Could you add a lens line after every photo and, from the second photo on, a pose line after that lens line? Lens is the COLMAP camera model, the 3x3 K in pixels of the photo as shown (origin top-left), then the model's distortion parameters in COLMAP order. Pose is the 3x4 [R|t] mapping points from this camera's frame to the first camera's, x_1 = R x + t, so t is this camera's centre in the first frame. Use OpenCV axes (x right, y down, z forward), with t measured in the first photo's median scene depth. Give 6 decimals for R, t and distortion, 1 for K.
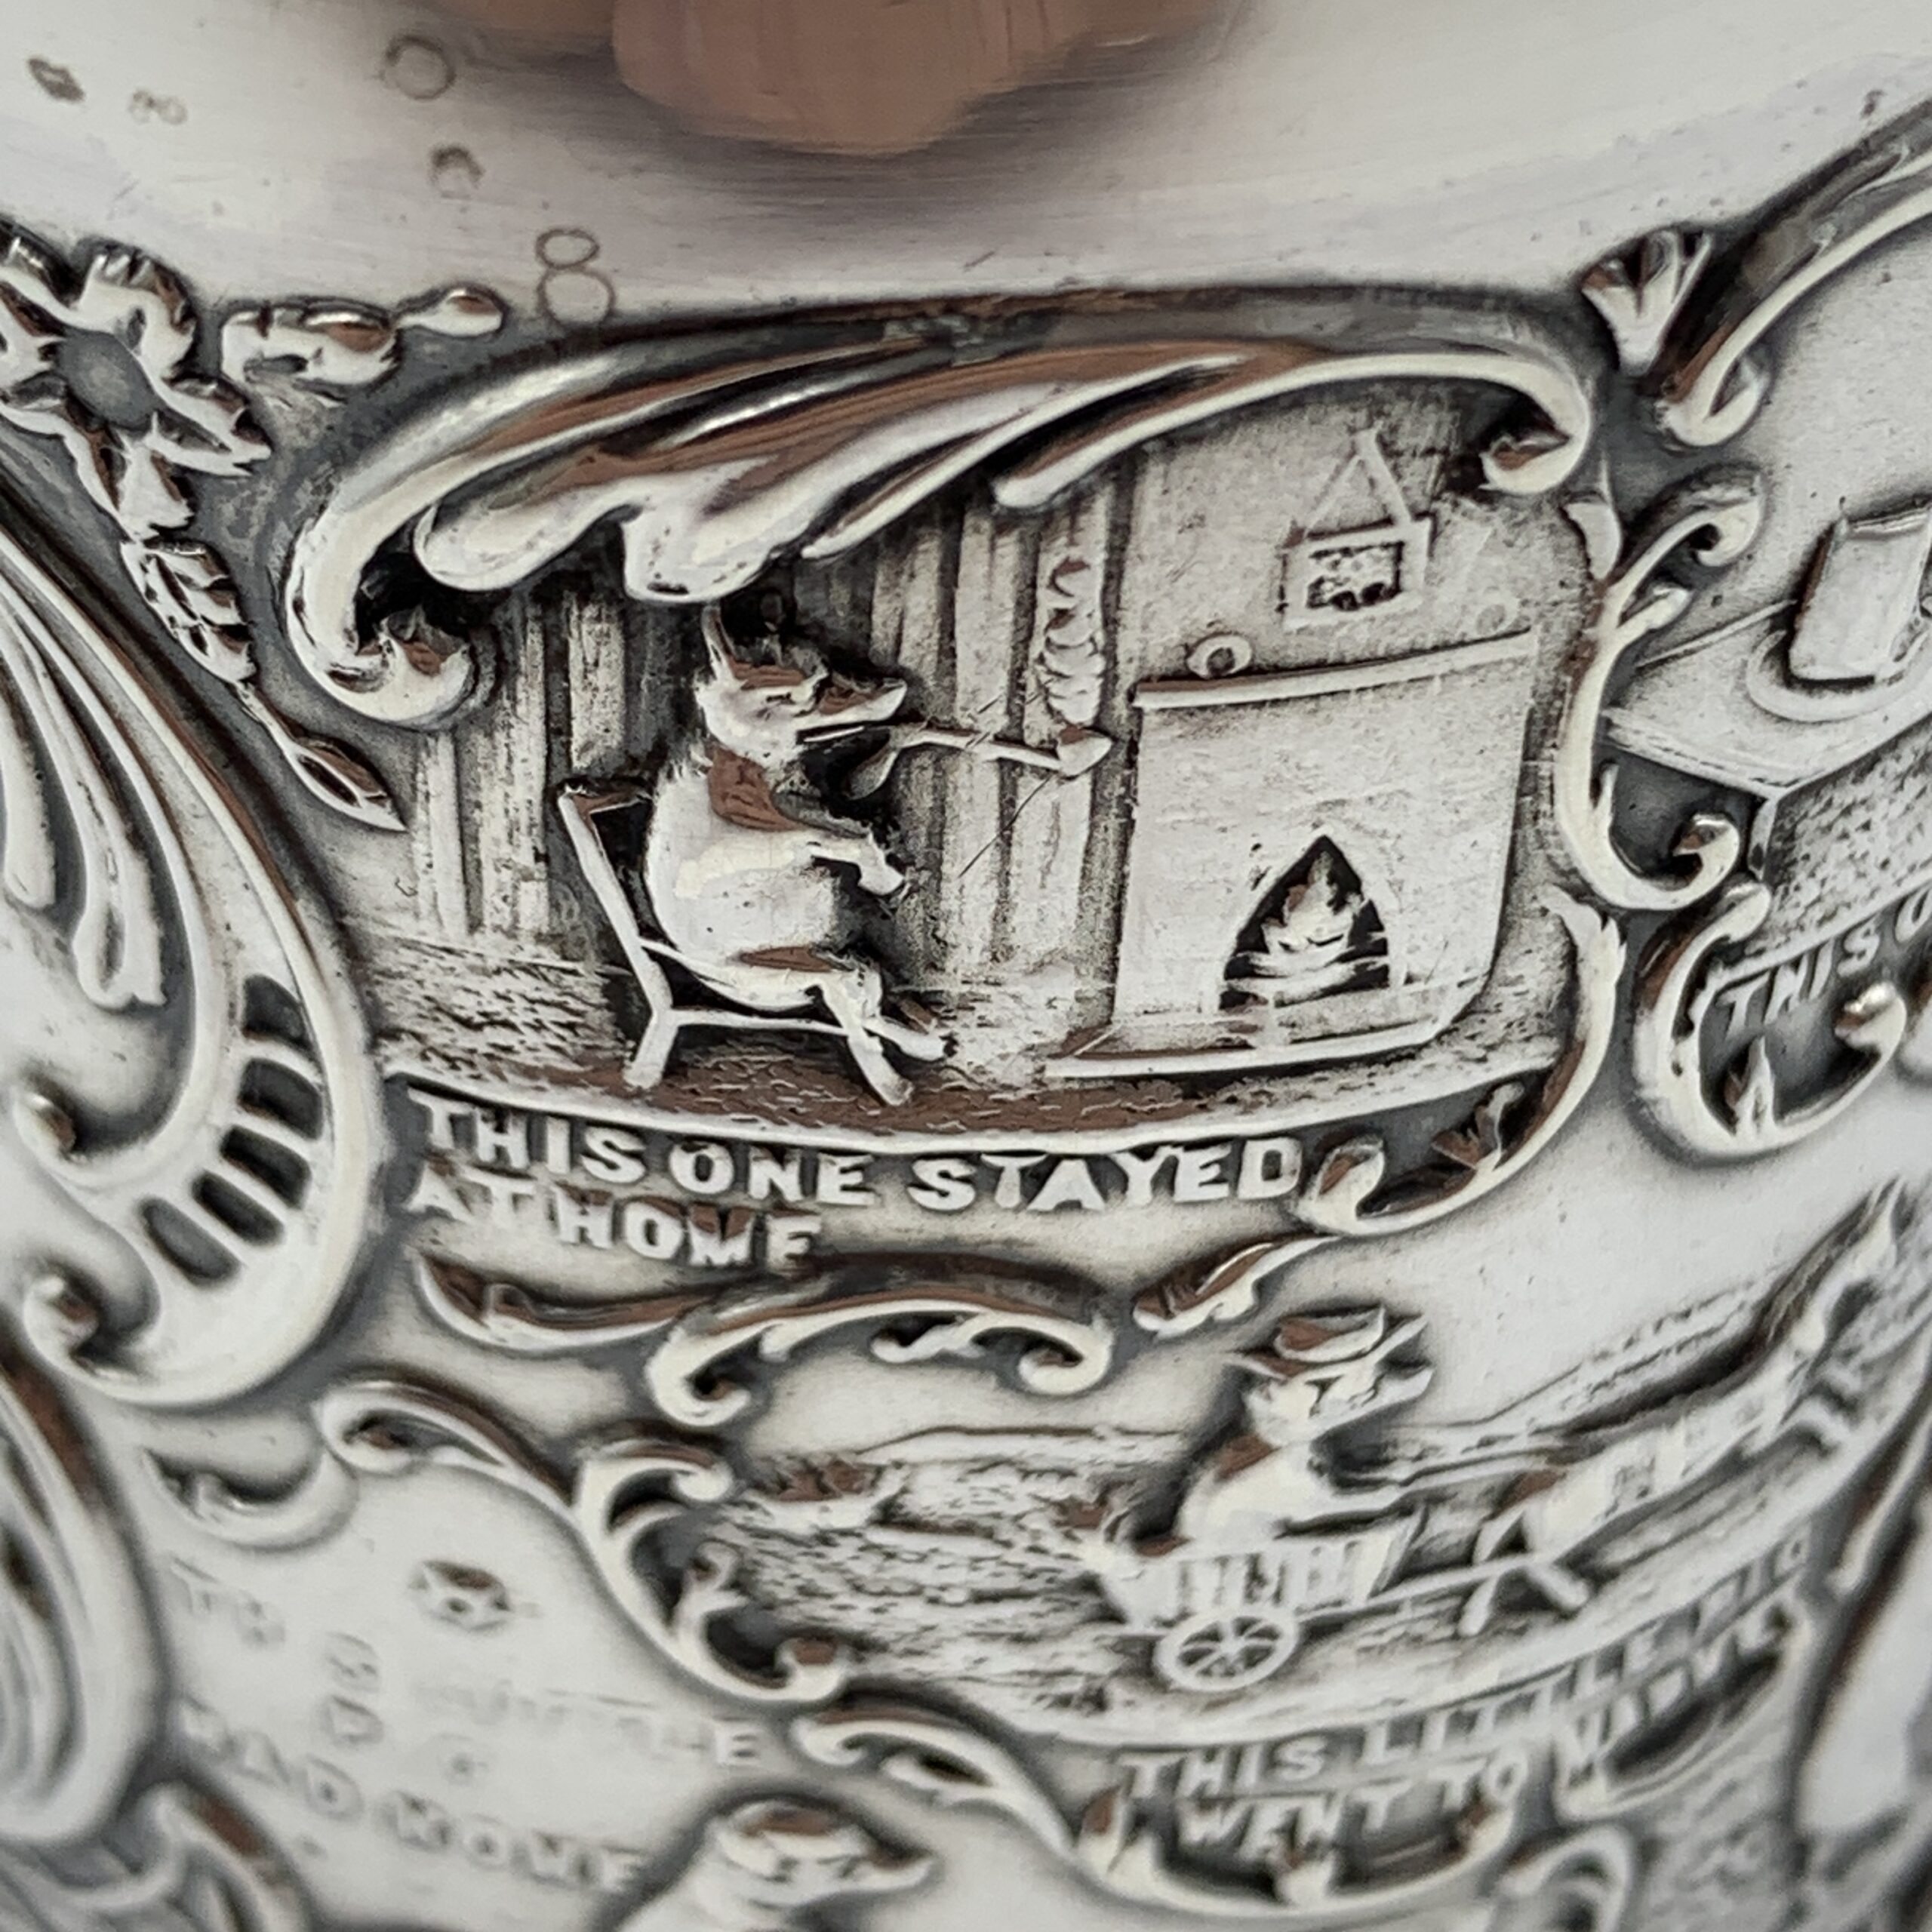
lens RADIAL K [[5163.2, 0, 966.0], [0, 5163.2, 966.0], [0, 0, 1]] dist [0.203202, -0.988599]
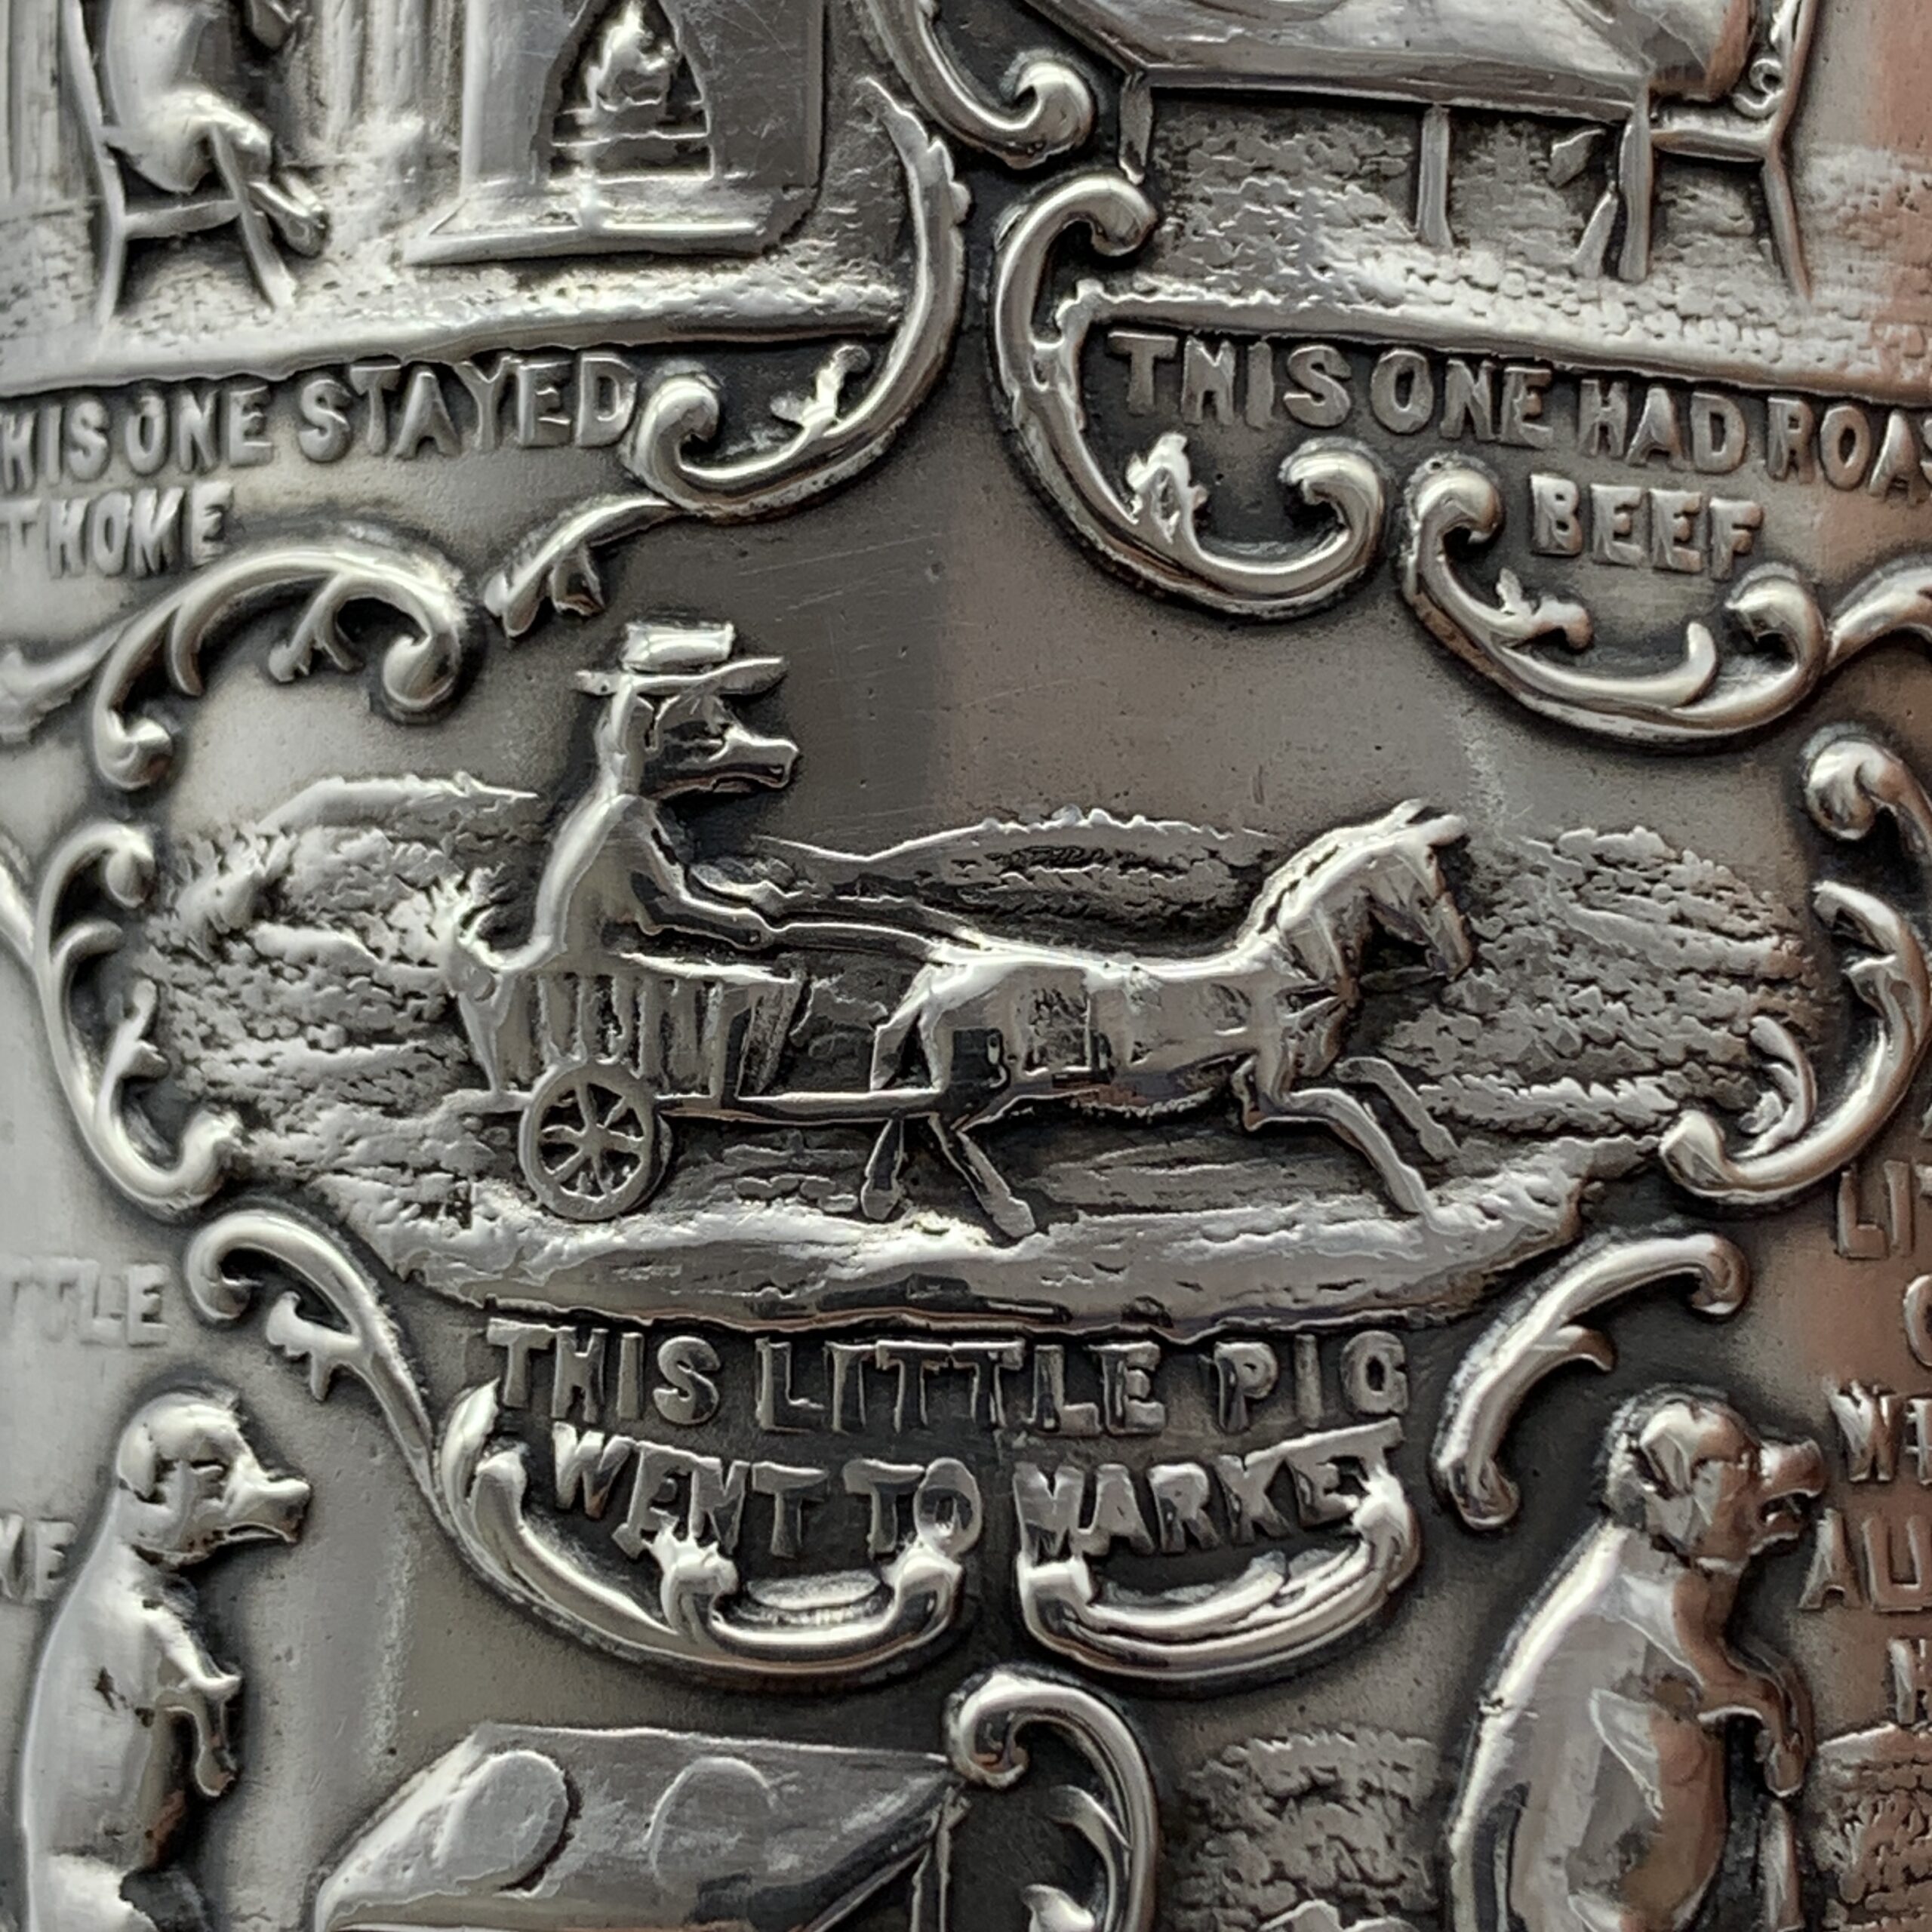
lens RADIAL K [[5163.2, 0, 966.0], [0, 5163.2, 966.0], [0, 0, 1]] dist [0.203202, -0.988599]
pose [[0.859630, -0.057862, -0.507629, 0.632780], [-0.344050, 0.668966, -0.658874, 0.762373], [0.377711, 0.741038, 0.555156, 0.561383]]
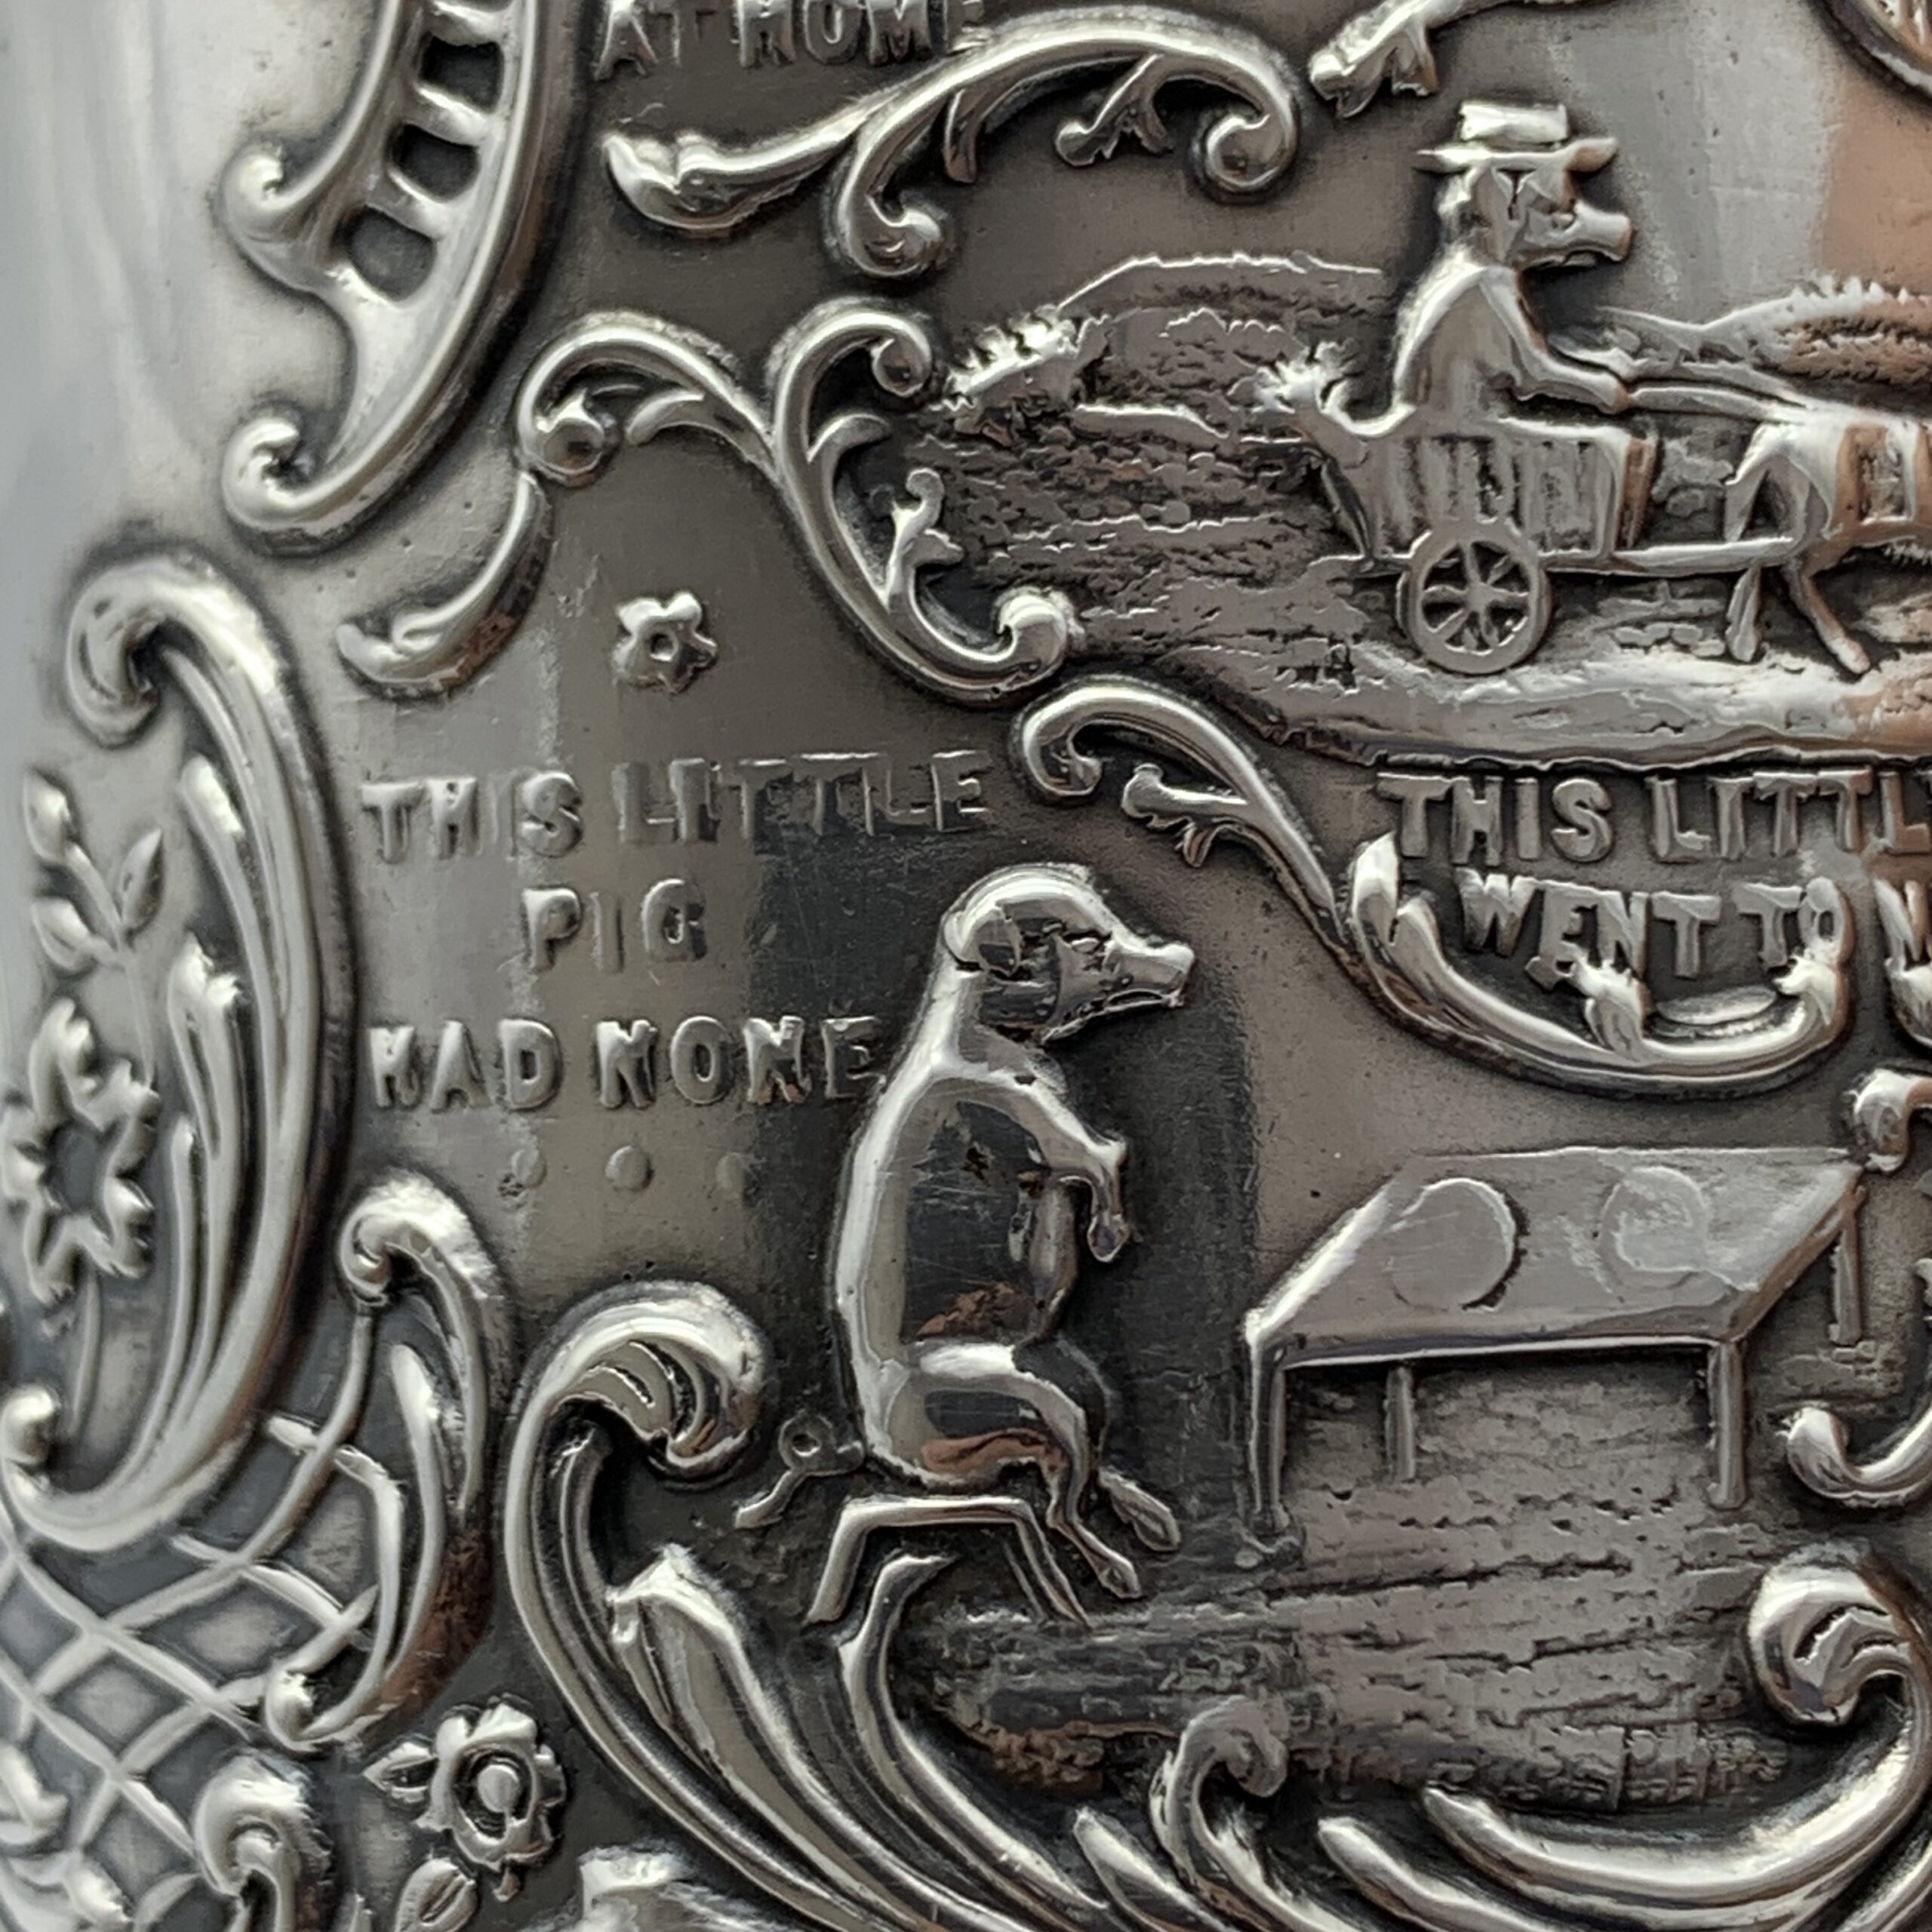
lens RADIAL K [[5163.2, 0, 966.0], [0, 5163.2, 966.0], [0, 0, 1]] dist [0.203202, -0.988599]
pose [[0.995146, -0.096491, -0.019356, -0.033356], [0.052024, 0.682737, -0.728810, 0.961251], [0.083539, 0.724265, 0.684443, 0.441722]]
